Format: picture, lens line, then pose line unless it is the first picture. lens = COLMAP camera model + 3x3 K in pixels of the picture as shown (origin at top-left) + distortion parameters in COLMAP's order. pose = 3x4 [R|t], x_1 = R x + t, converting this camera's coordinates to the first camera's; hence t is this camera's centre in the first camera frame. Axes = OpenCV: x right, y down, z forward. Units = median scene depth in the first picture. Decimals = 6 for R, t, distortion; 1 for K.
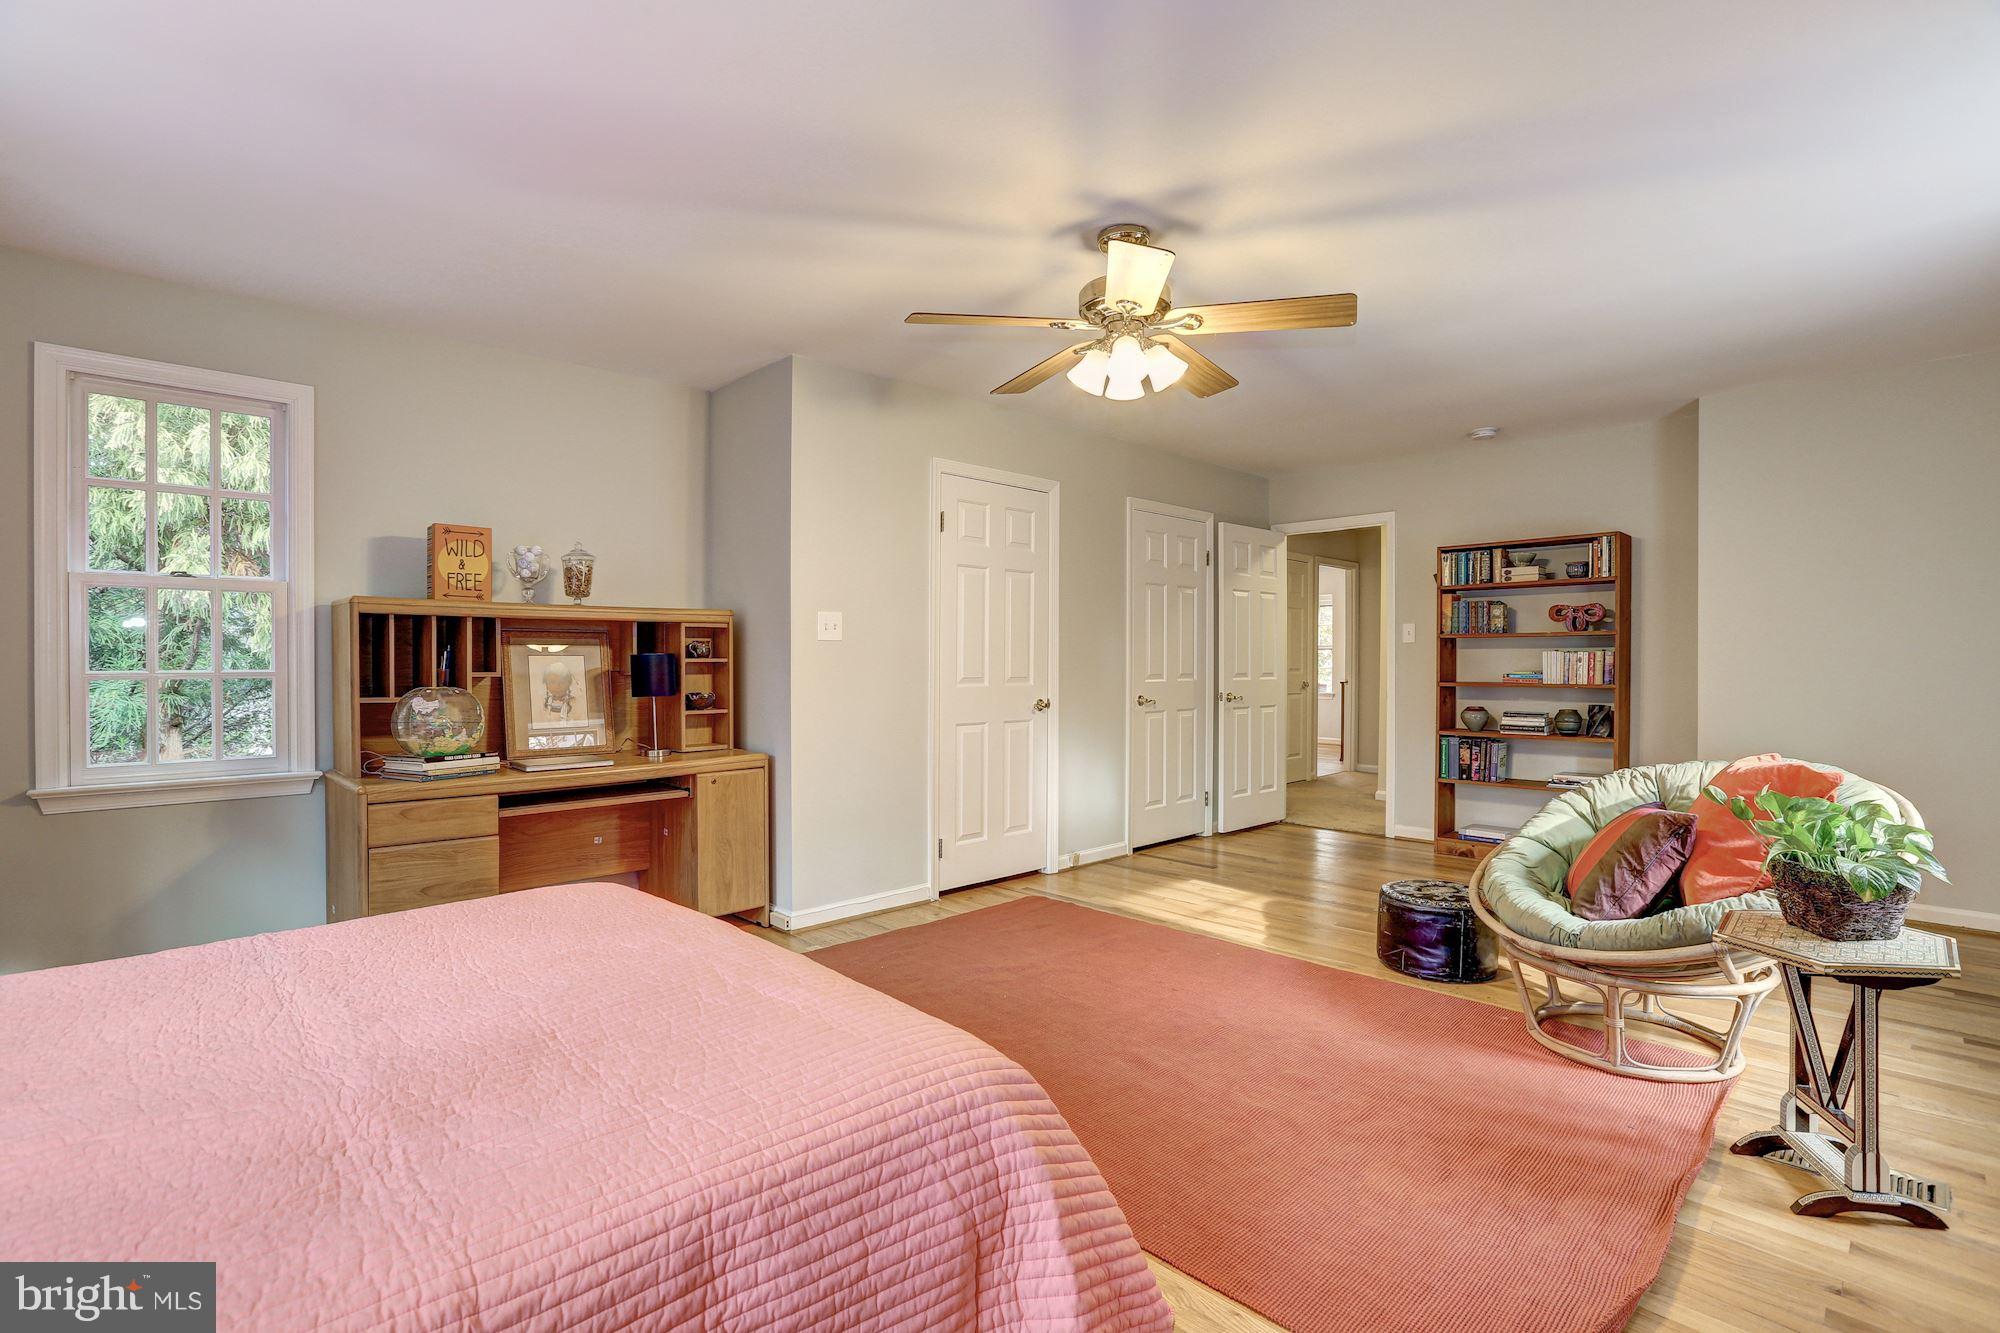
lens RADIAL K [[929.8, 0, 996.1], [0, 929.8, 659.6], [0, 0, 1]] dist [-0.005518, -0.000213]
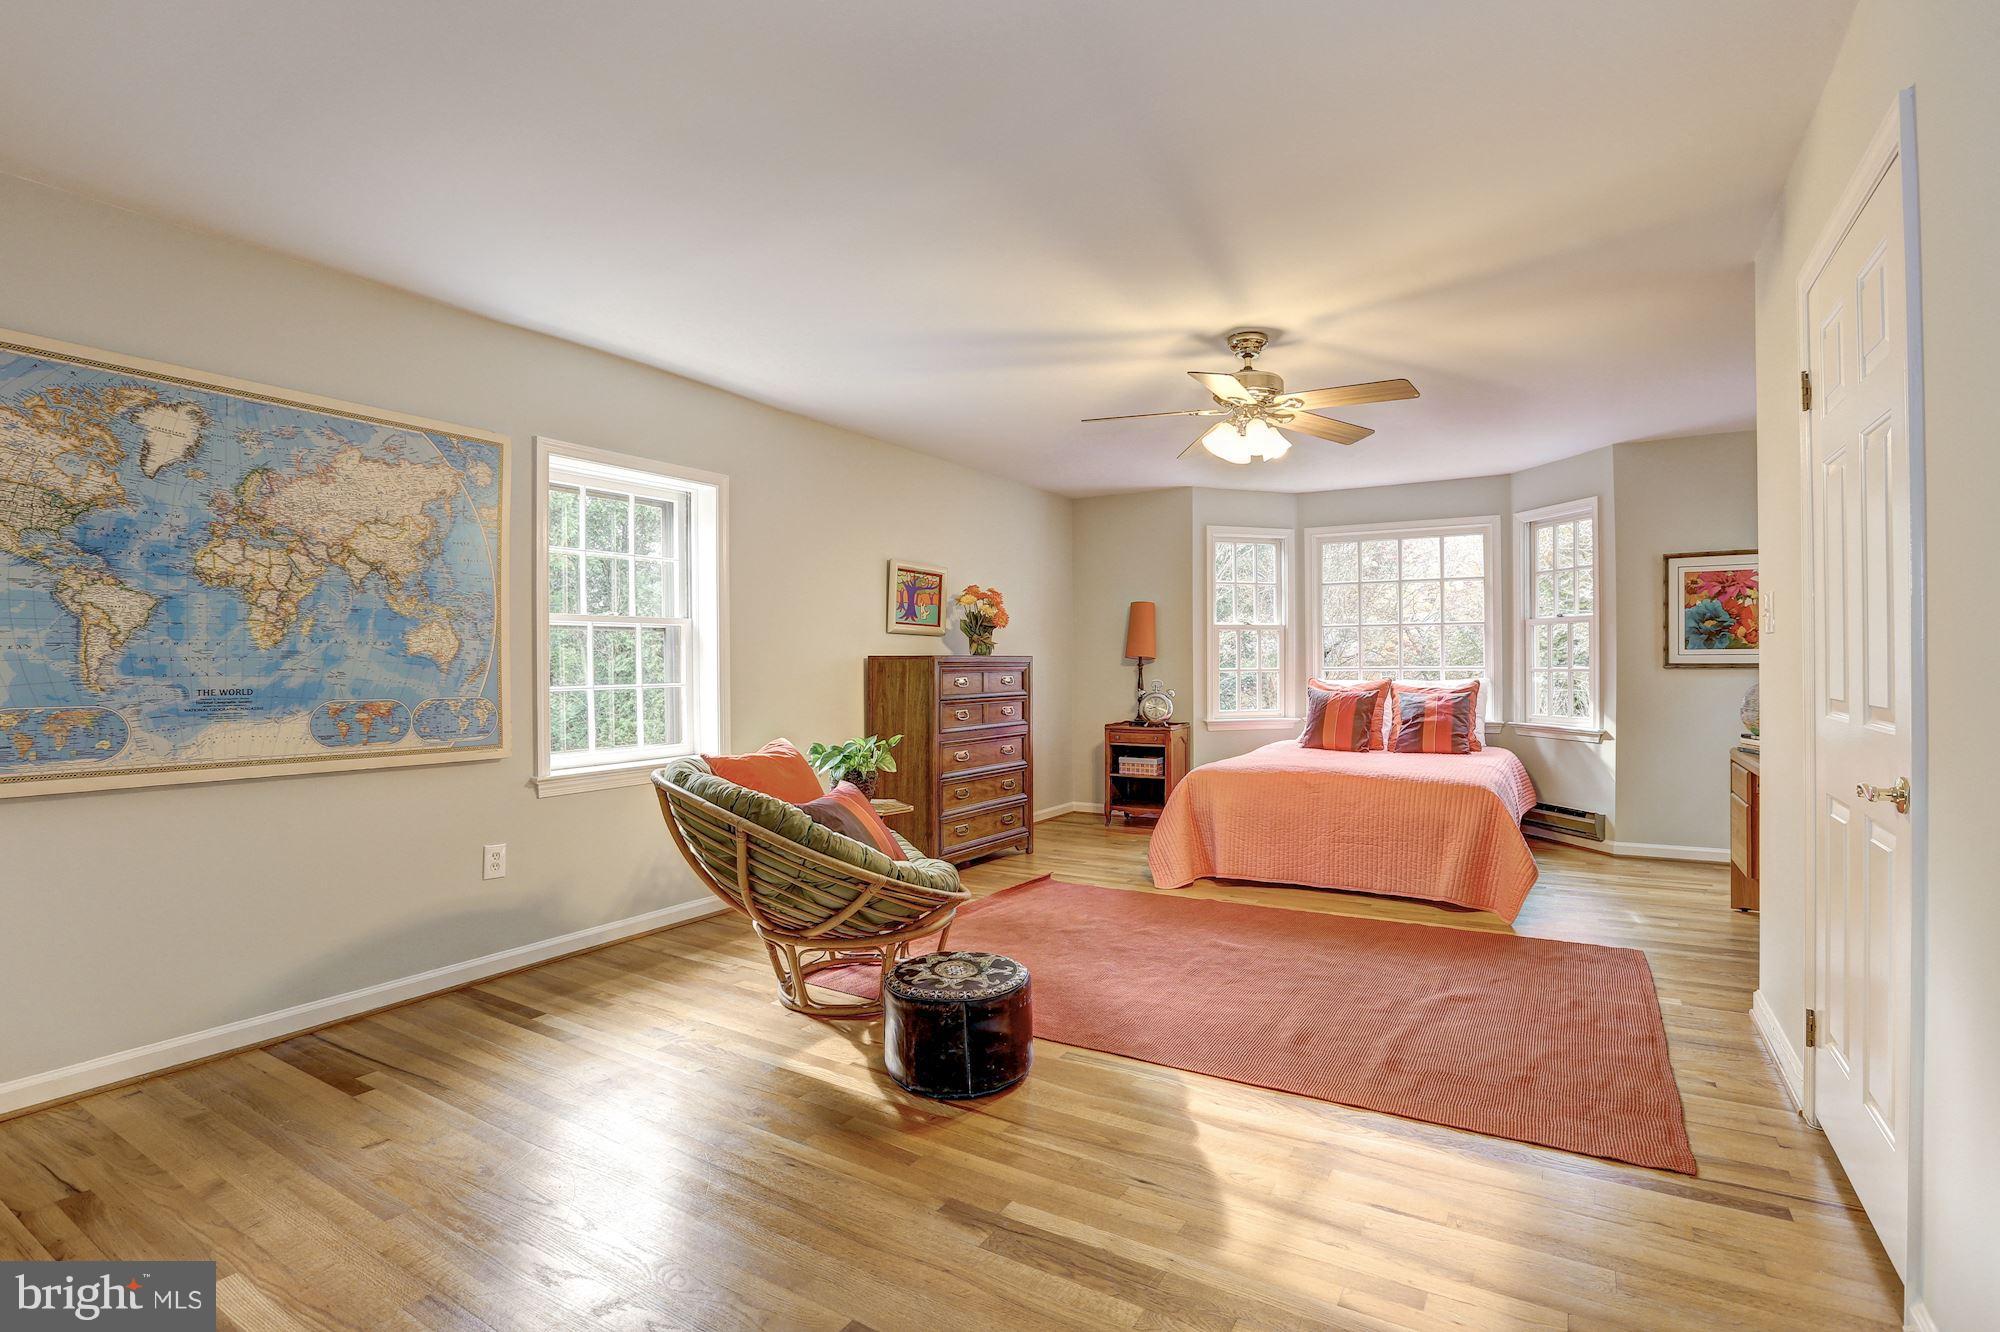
lens RADIAL K [[929.8, 0, 1002.6], [0, 929.8, 669.1], [0, 0, 1]] dist [-0.005518, -0.000213]
pose [[-0.976829, 0.014338, -0.213538, 0.533620], [0.013293, 0.999892, 0.006331, -0.008861], [0.213606, 0.003346, -0.976914, 1.556199]]
